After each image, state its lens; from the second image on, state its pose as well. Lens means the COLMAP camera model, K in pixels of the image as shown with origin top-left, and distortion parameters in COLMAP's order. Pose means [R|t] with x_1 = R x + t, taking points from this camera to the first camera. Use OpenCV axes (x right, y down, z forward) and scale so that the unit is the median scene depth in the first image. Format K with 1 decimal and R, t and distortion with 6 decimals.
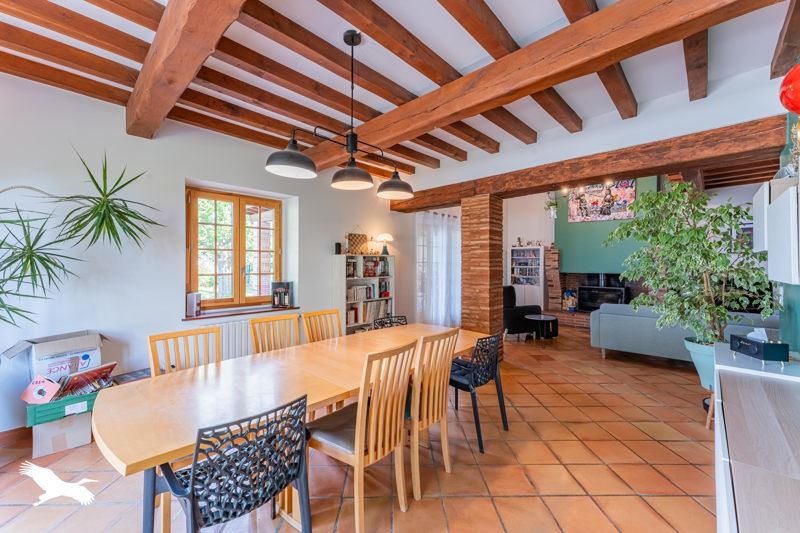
lens RADIAL K [[322.0, 0, 402.5], [0, 322.0, 264.8], [0, 0, 1]] dist [0.018433, -0.000714]
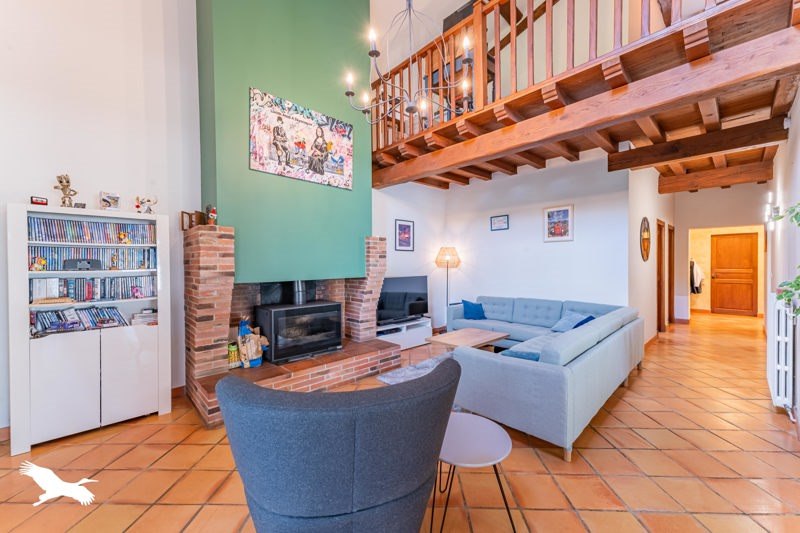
lens RADIAL K [[322.0, 0, 399.5], [0, 322.0, 267.9], [0, 0, 1]] dist [0.018433, -0.000714]
pose [[0.060951, -0.008657, 0.998103, 0.088708], [0.013665, 0.999876, 0.007838, 0.003463], [-0.998047, 0.013161, 0.061062, 0.806134]]
